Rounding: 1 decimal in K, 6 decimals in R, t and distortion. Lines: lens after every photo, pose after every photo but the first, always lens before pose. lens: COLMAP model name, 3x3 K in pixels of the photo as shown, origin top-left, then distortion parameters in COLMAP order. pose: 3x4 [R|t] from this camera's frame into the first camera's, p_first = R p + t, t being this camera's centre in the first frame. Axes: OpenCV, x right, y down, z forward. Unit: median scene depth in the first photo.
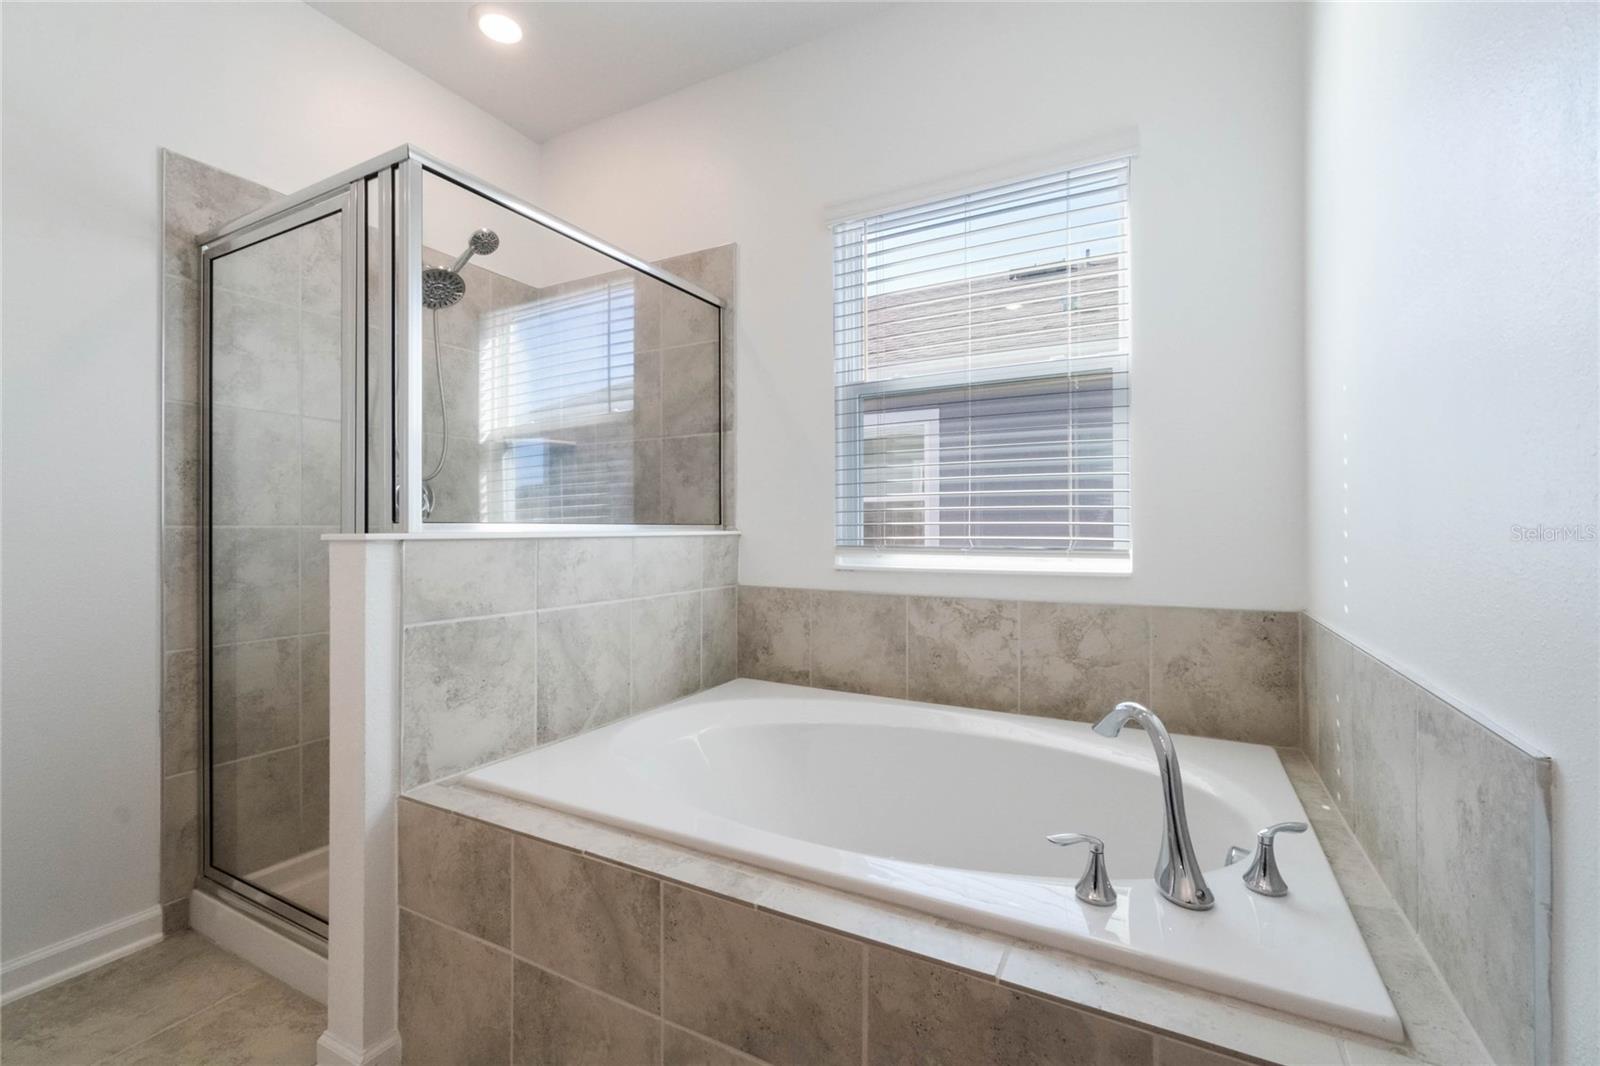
lens RADIAL K [[703.8, 0, 785.0], [0, 703.8, 533.9], [0, 0, 1]] dist [-0.007702, 0.000973]
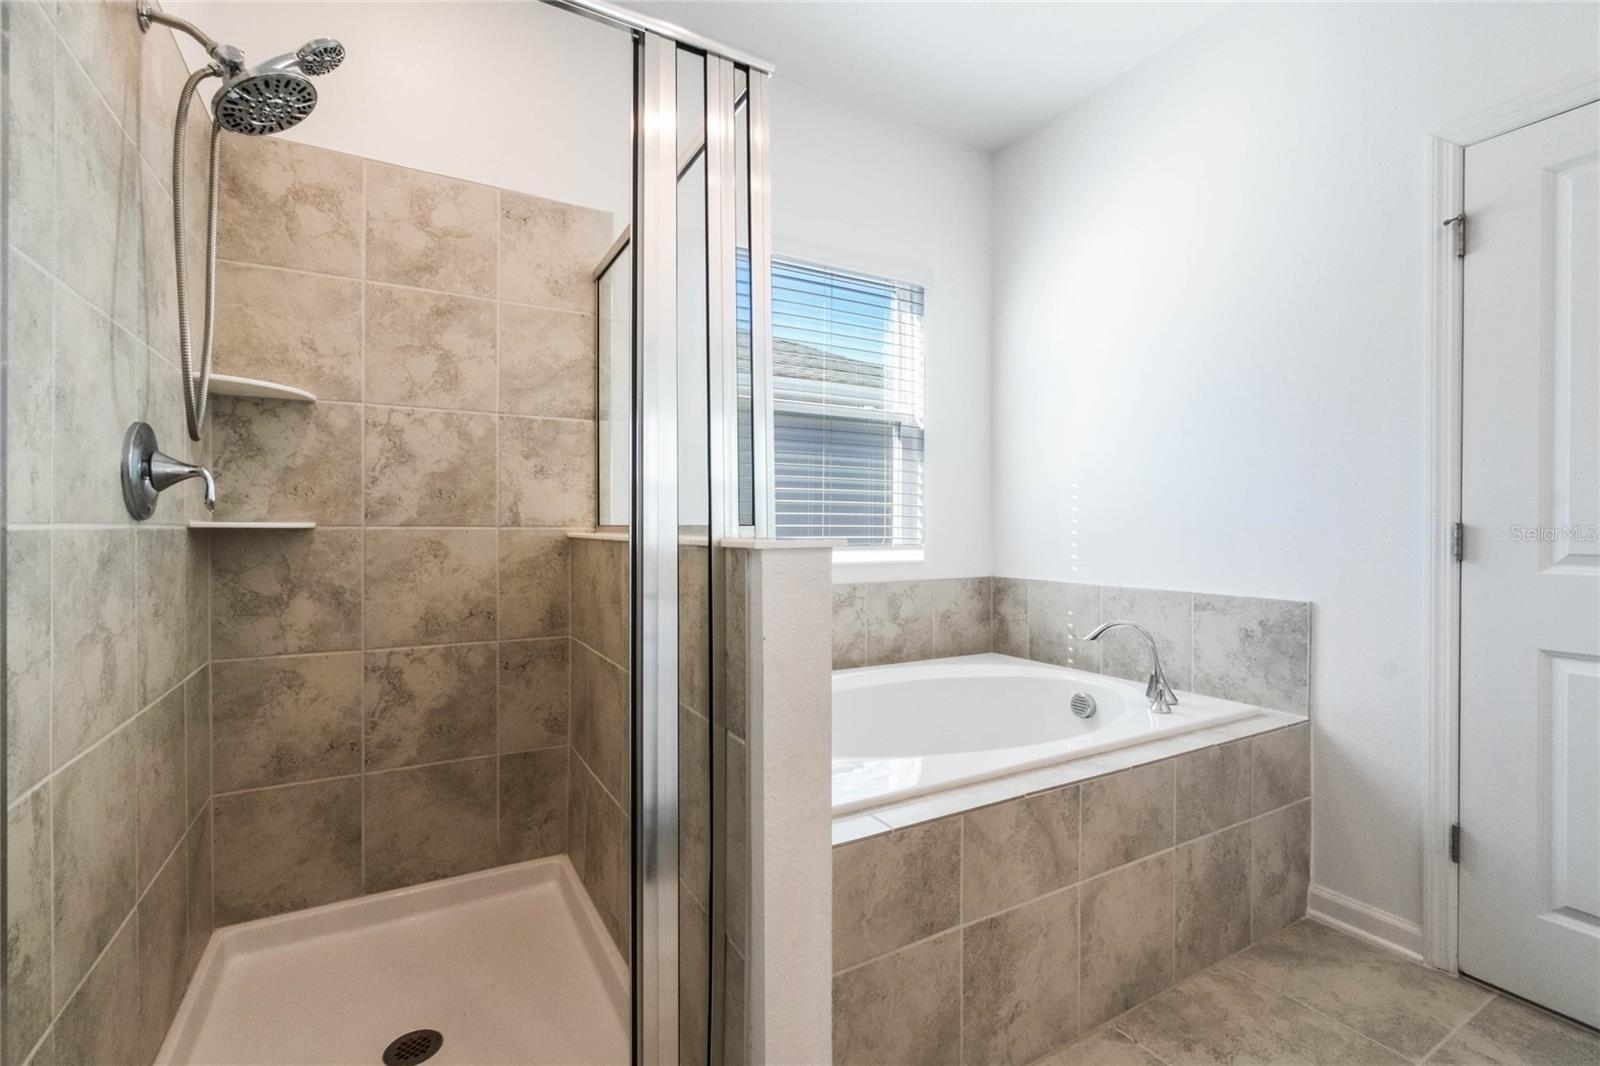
lens RADIAL K [[703.8, 0, 803.9], [0, 703.8, 532.4], [0, 0, 1]] dist [-0.007702, 0.000973]
pose [[0.513585, -0.003907, 0.858030, -0.991851], [0.003520, 0.999991, 0.002447, -0.007788], [-0.858032, 0.001764, 0.513594, 0.449389]]
